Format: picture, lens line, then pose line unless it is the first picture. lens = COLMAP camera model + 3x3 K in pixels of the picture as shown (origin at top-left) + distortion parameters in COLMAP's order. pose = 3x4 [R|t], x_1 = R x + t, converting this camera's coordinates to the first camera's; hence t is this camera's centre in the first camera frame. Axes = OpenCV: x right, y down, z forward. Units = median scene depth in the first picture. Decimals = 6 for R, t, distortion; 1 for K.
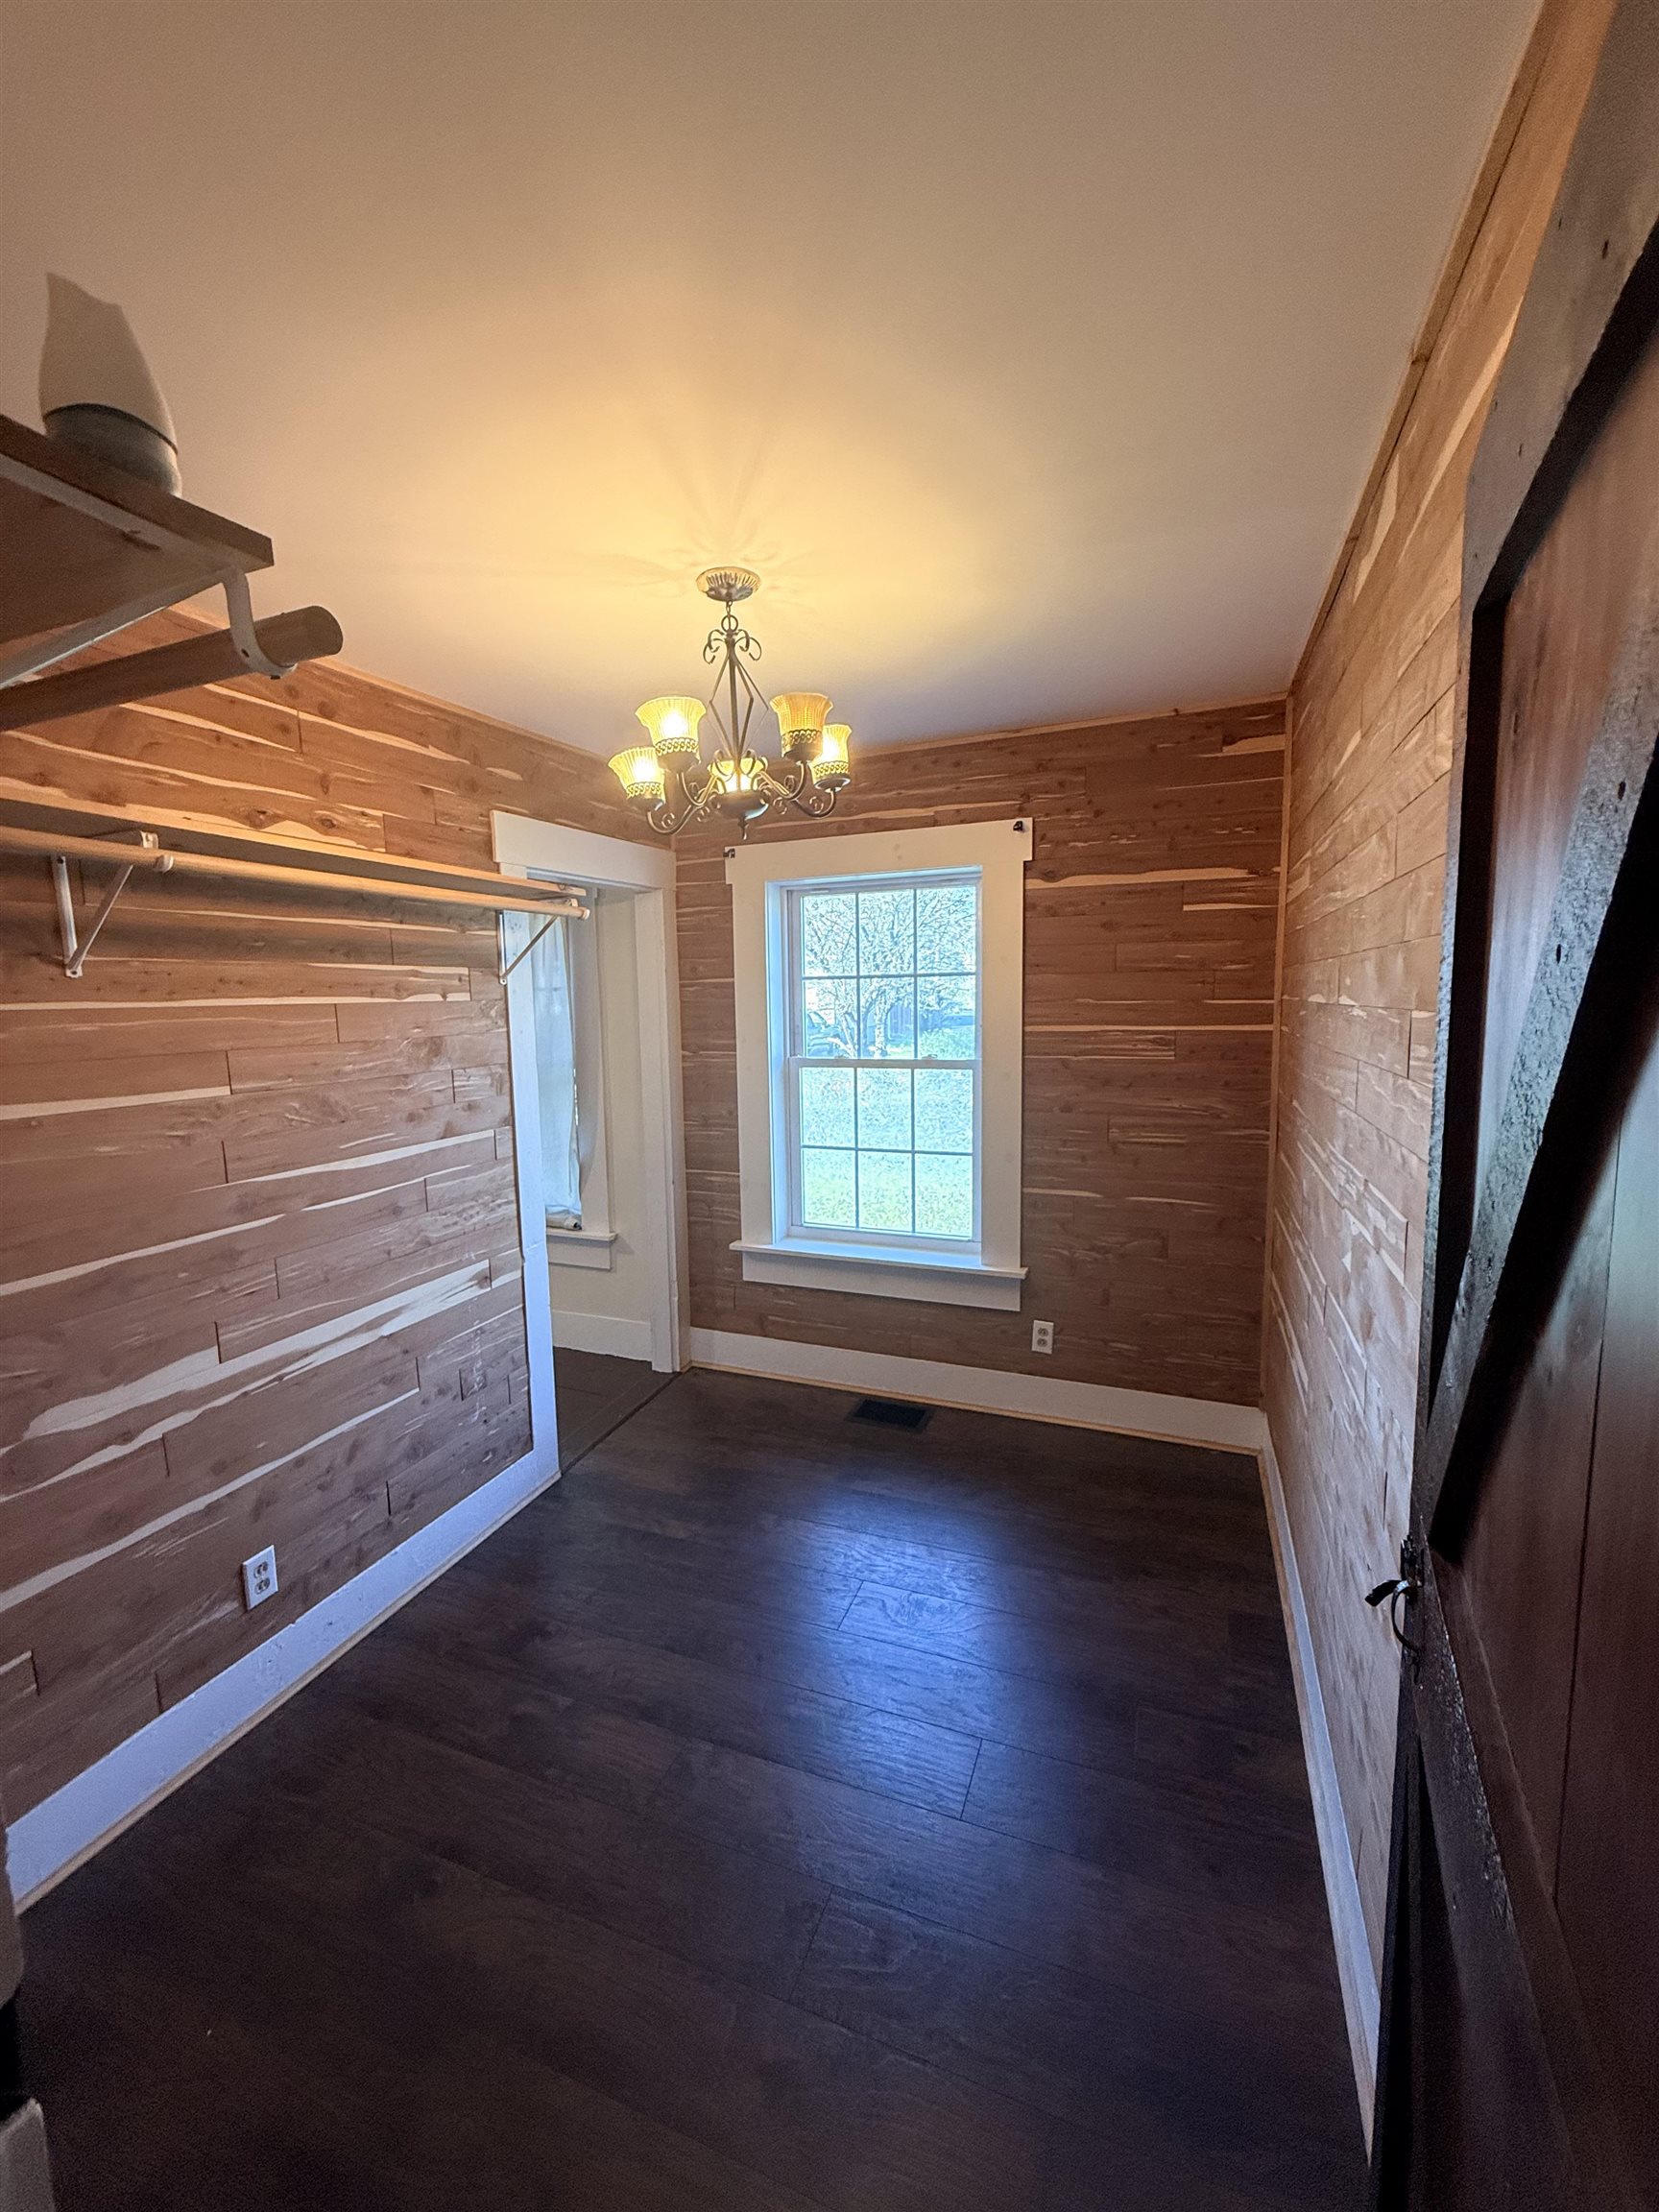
lens RADIAL K [[875.8, 0, 826.9], [0, 875.8, 1097.3], [0, 0, 1]] dist [0.000966, 0.000112]
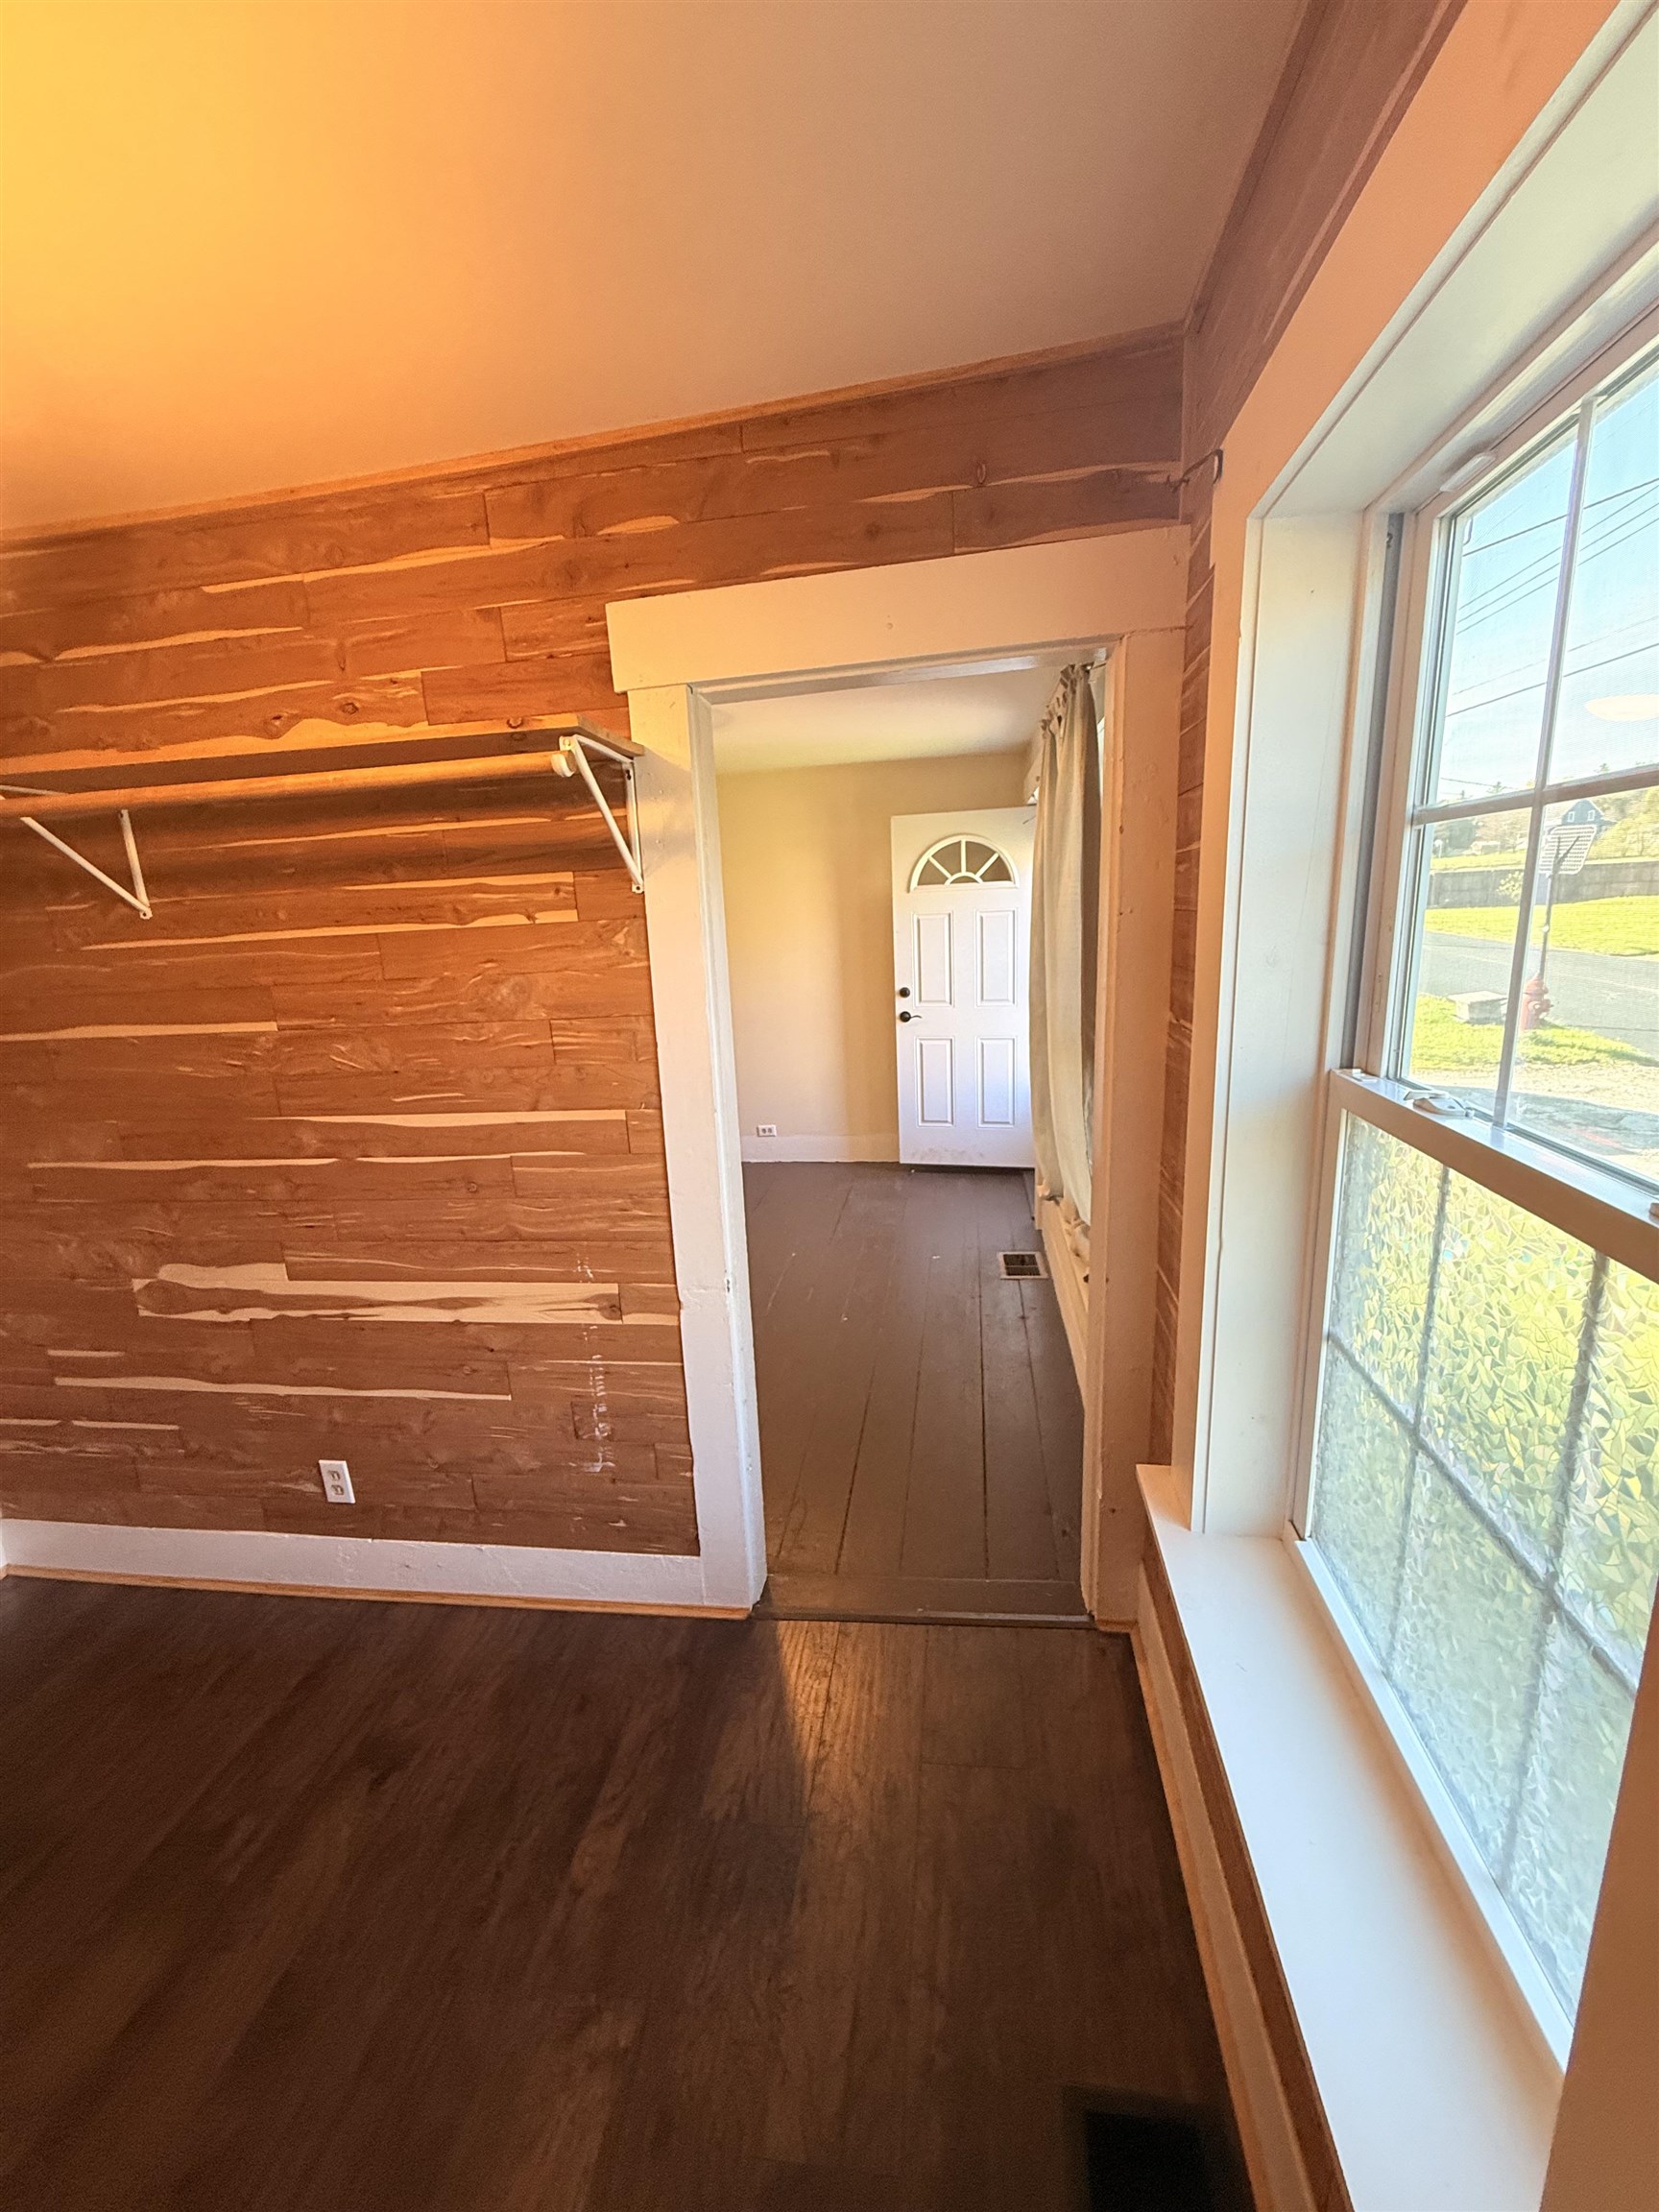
lens RADIAL K [[875.8, 0, 824.0], [0, 875.8, 1107.5], [0, 0, 1]] dist [0.000966, 0.000112]
pose [[0.238447, 0.217028, -0.946595, 0.340838], [-0.063616, 0.976107, 0.207770, -0.131408], [0.969070, 0.010677, 0.246556, 1.090882]]
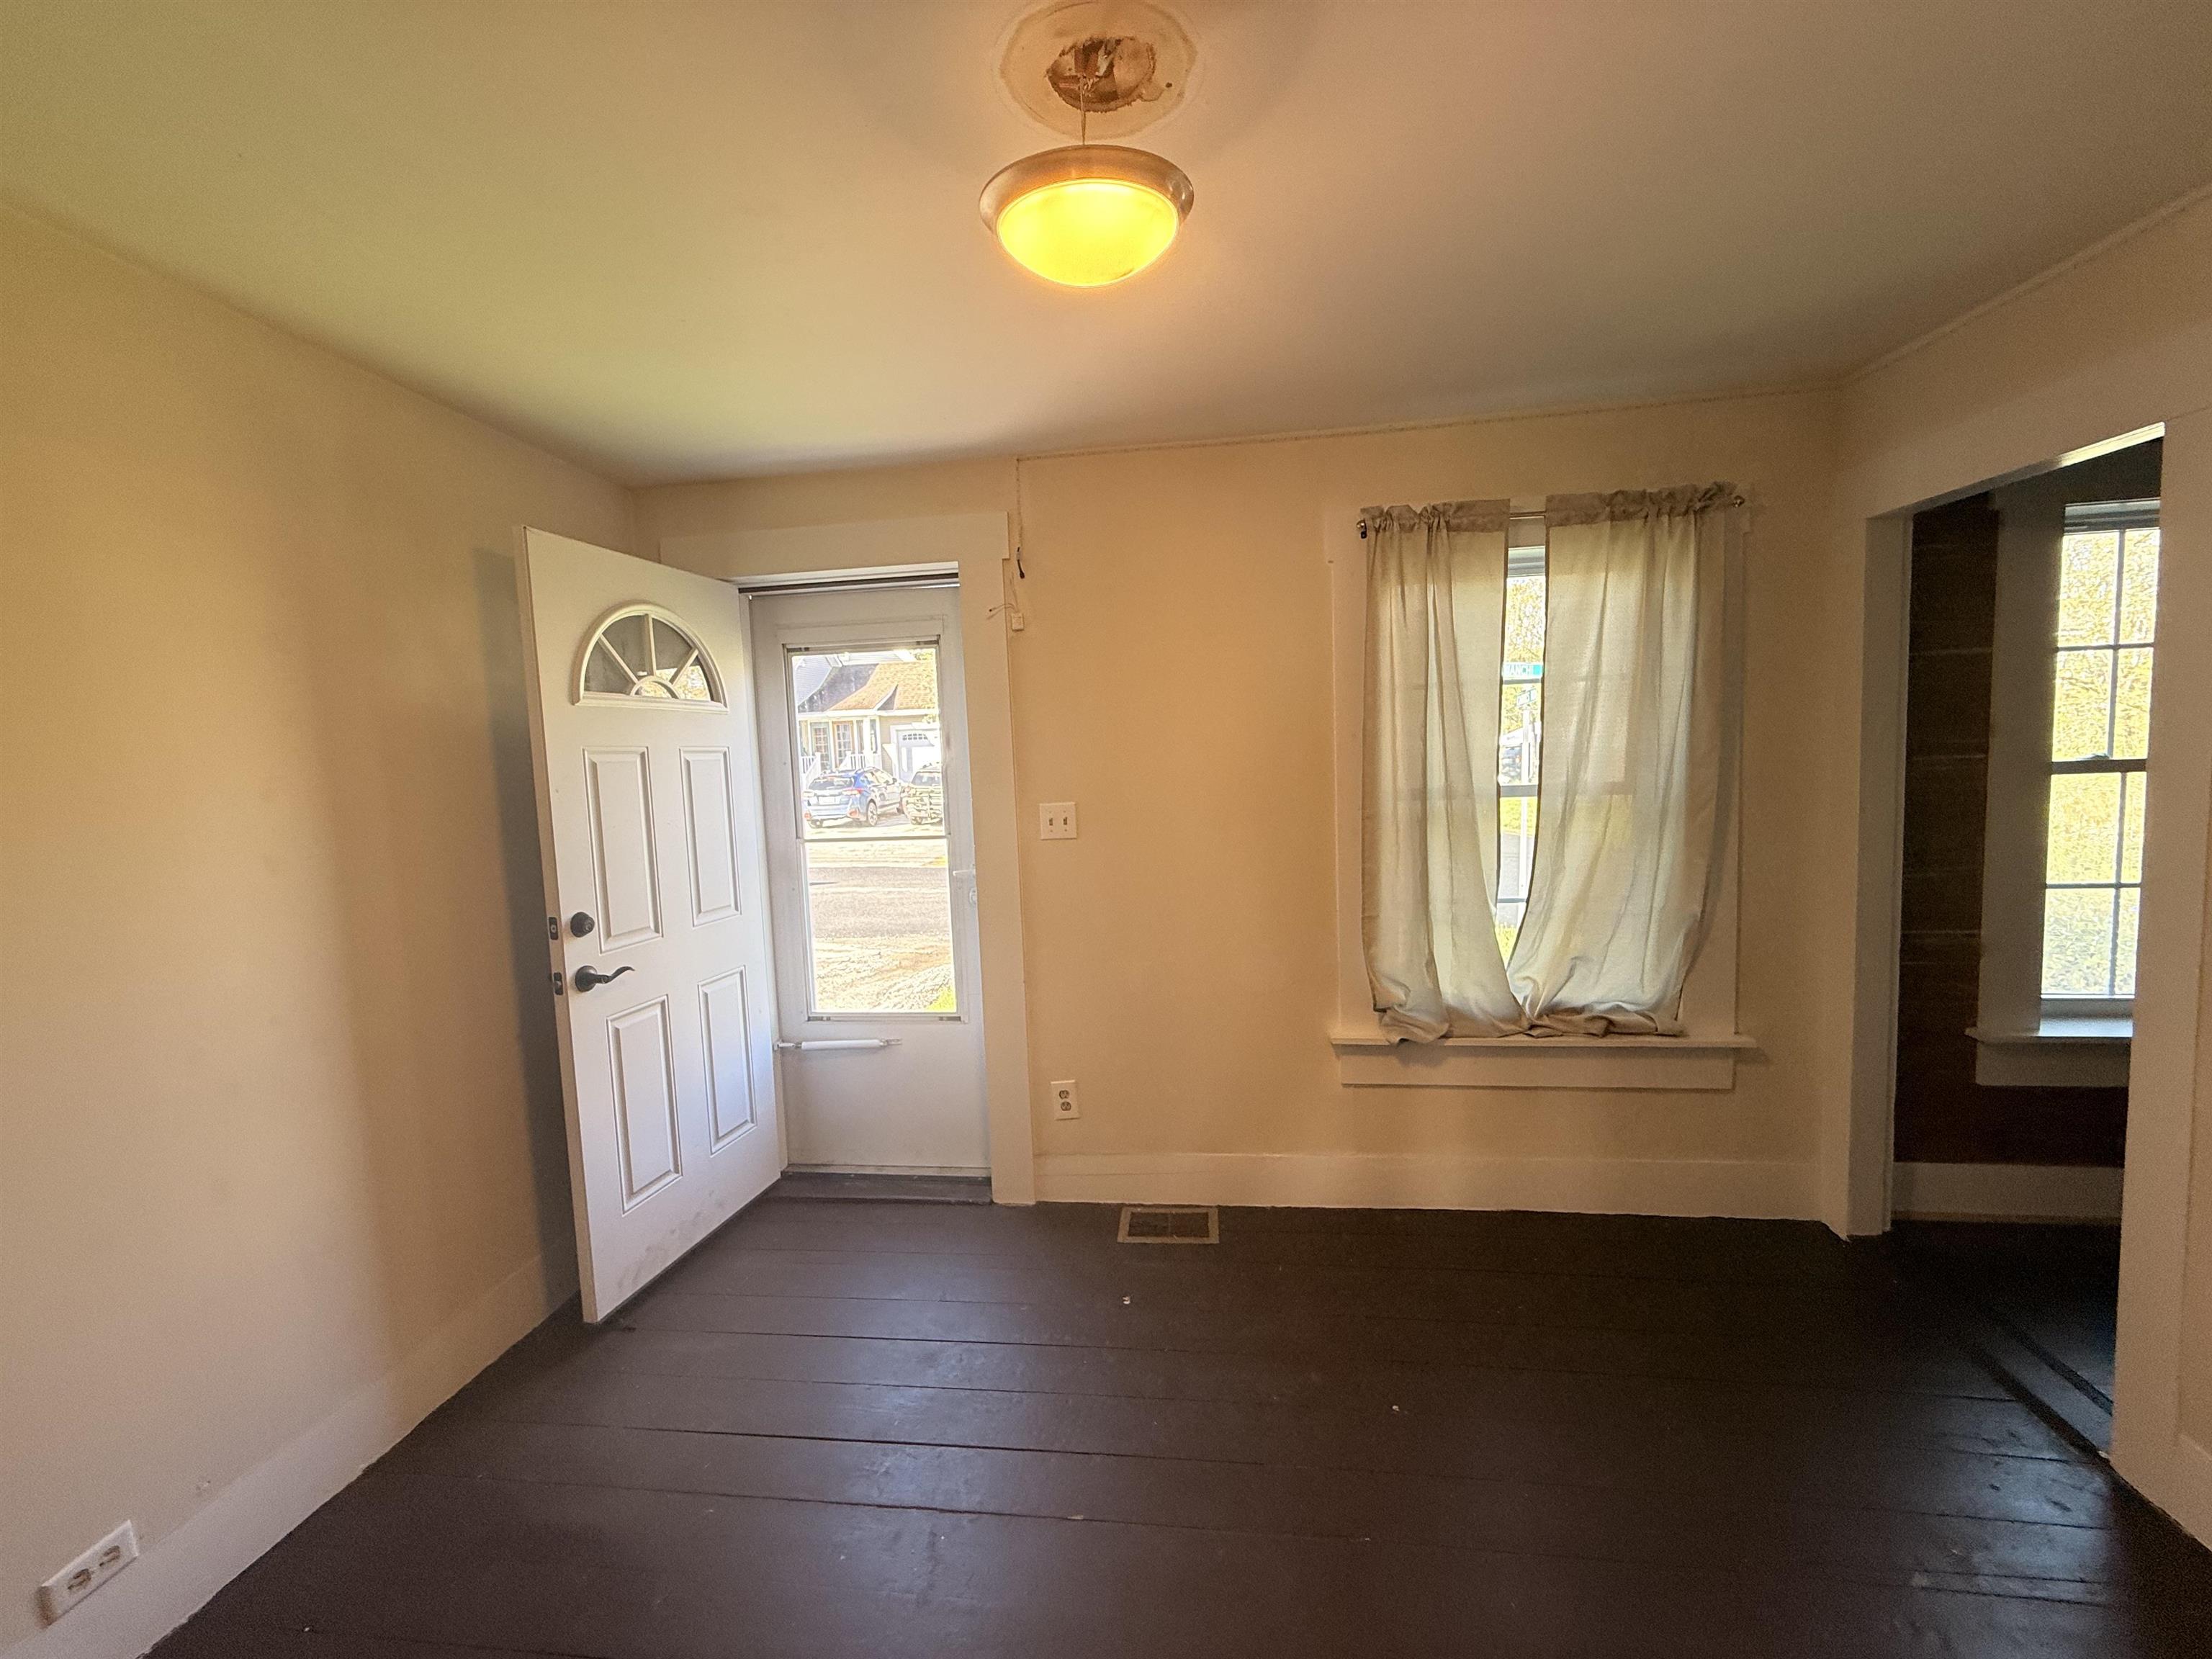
lens RADIAL K [[938.2, 0, 1104.0], [0, 938.2, 823.4], [0, 0, 1]] dist [-0.003136, -0.000152]
pose [[0.968717, -0.048321, 0.243417, -1.420217], [0.054381, 0.998354, -0.018232, -0.032488], [-0.242135, 0.030899, 0.969750, 0.670667]]
